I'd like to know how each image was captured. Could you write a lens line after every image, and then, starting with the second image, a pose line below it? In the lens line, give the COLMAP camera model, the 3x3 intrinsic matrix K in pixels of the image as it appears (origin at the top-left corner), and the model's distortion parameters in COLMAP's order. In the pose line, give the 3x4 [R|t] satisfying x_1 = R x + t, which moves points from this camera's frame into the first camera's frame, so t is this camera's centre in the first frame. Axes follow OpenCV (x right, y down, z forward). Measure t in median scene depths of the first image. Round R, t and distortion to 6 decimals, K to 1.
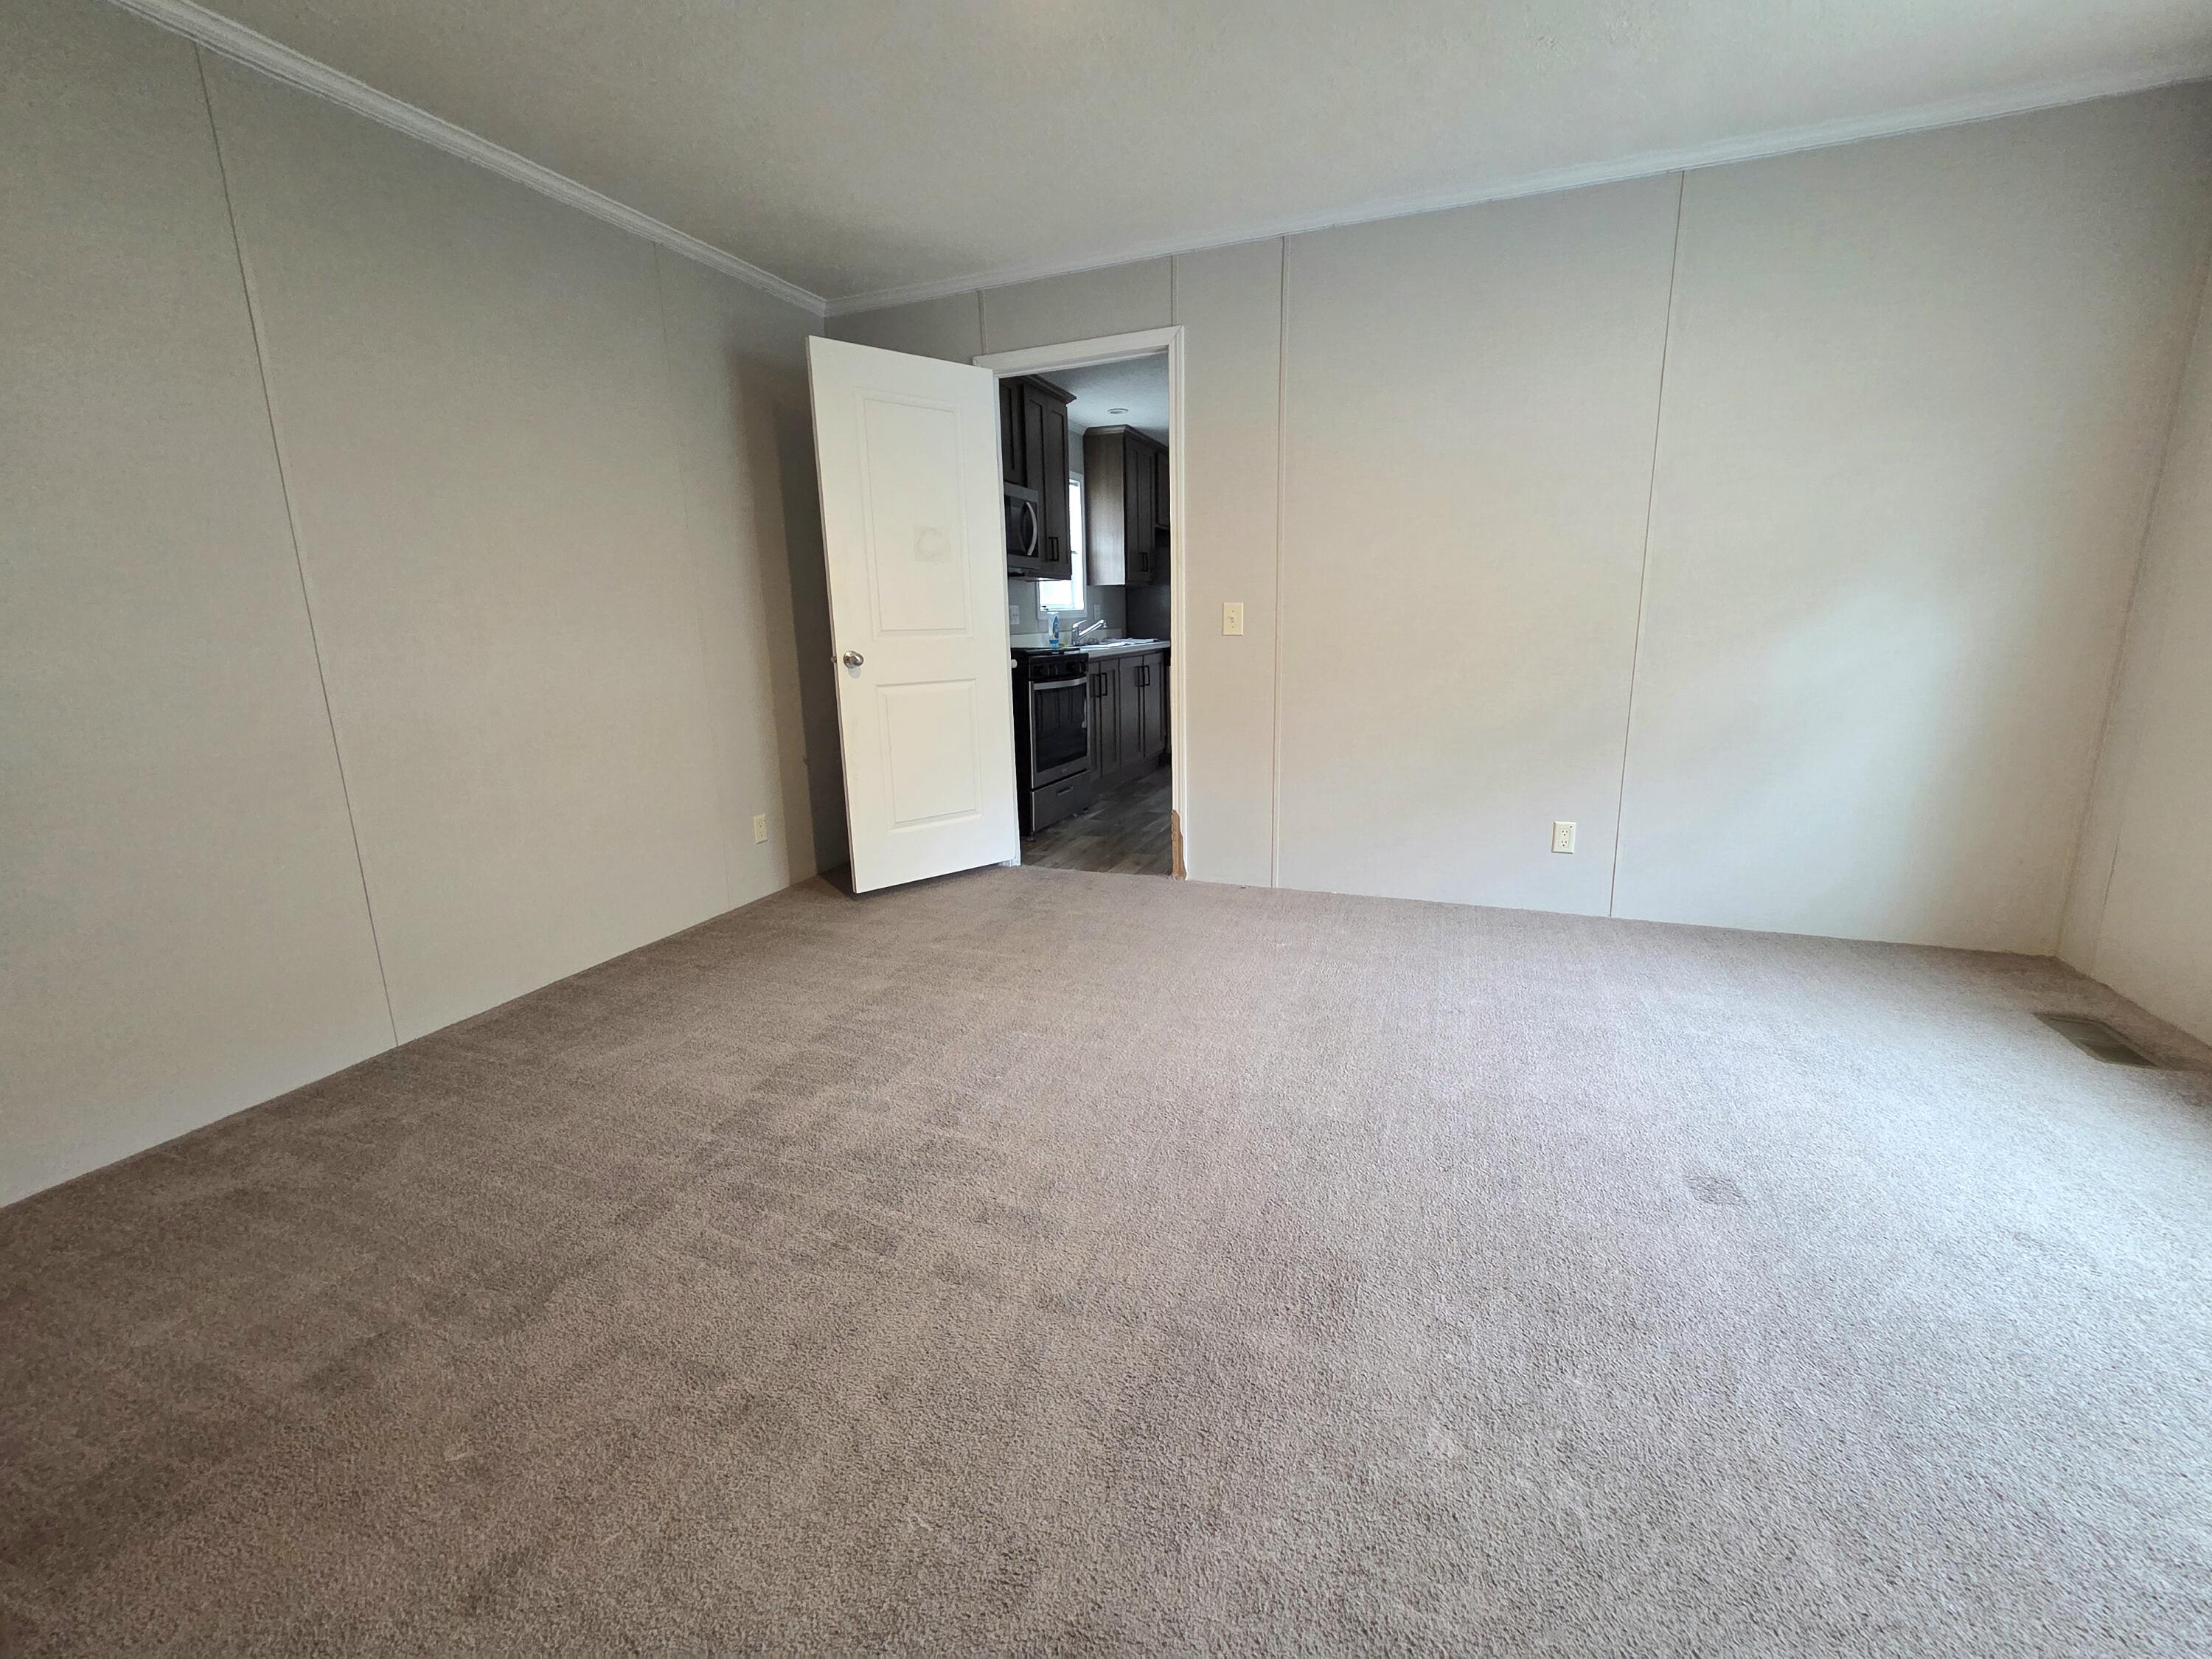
lens RADIAL K [[912.5, 0, 1106.0], [0, 912.5, 829.5], [0, 0, 1]] dist [0.000142, 0.000030]
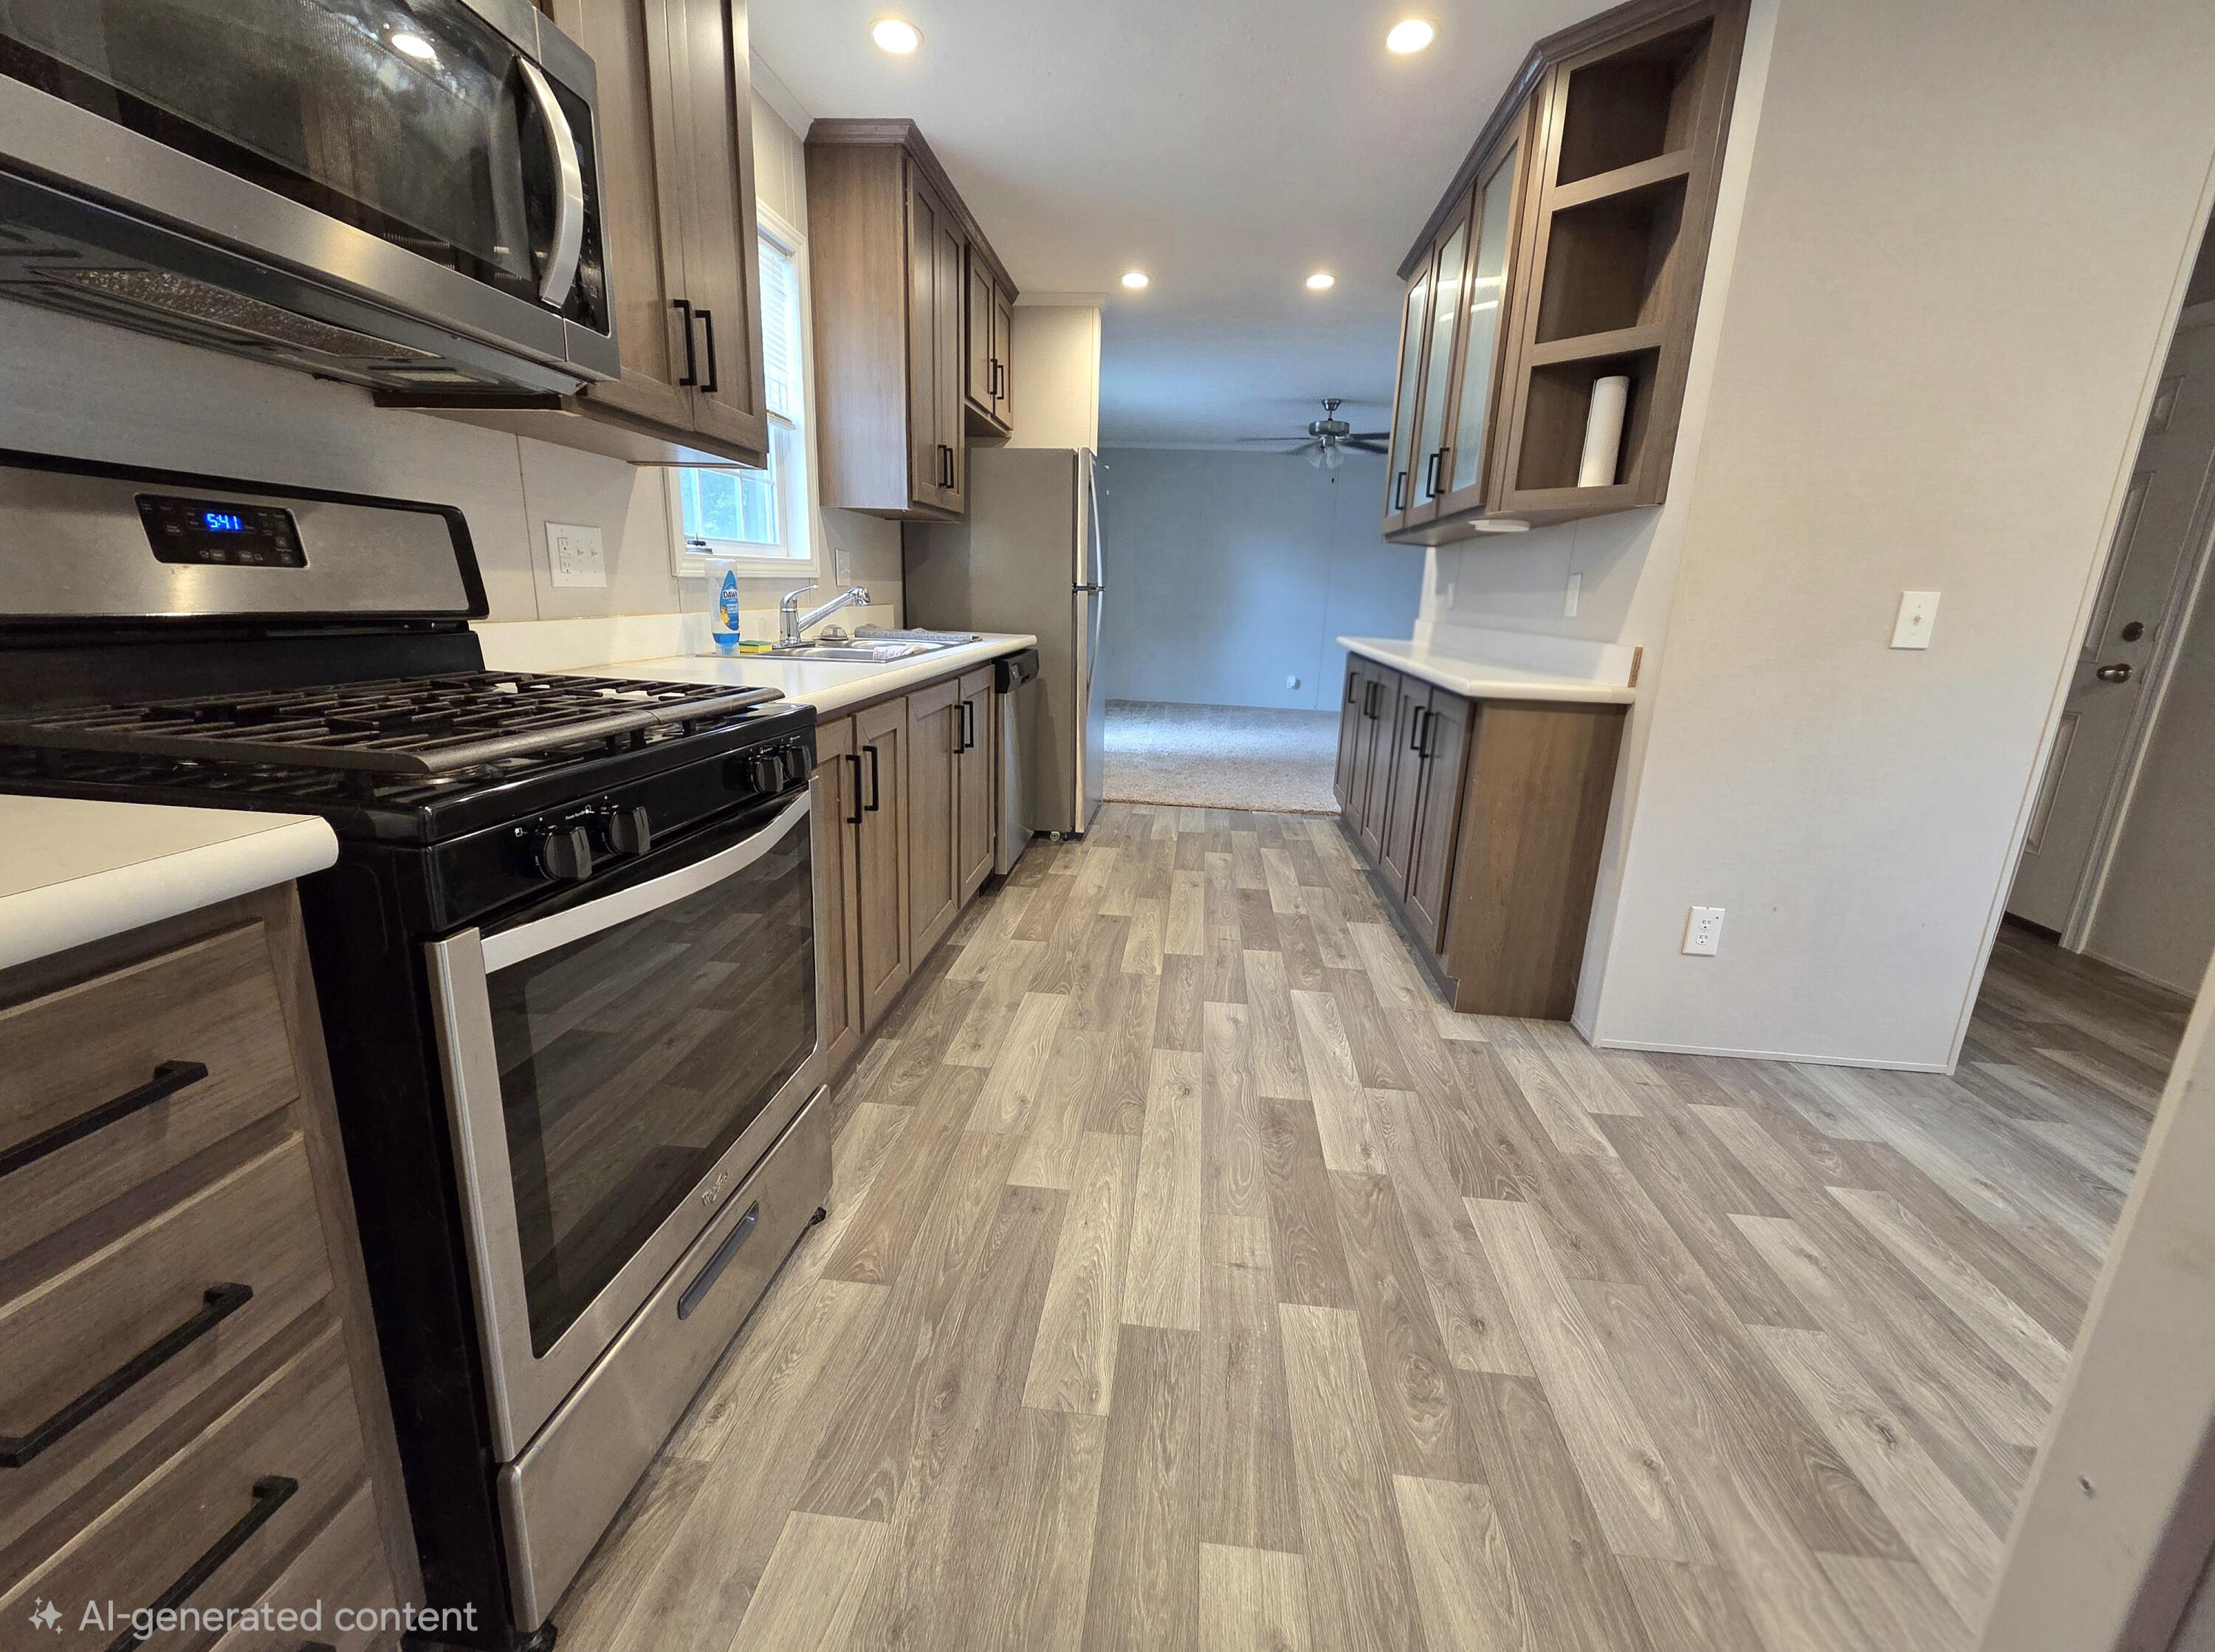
lens RADIAL K [[913.7, 0, 1107.5], [0, 913.7, 826.0], [0, 0, 1]] dist [0.000142, 0.000030]
pose [[0.963829, -0.012084, 0.266249, -0.006891], [0.004840, 0.999601, 0.027845, -0.137224], [-0.266479, -0.025549, 0.963502, 0.588636]]
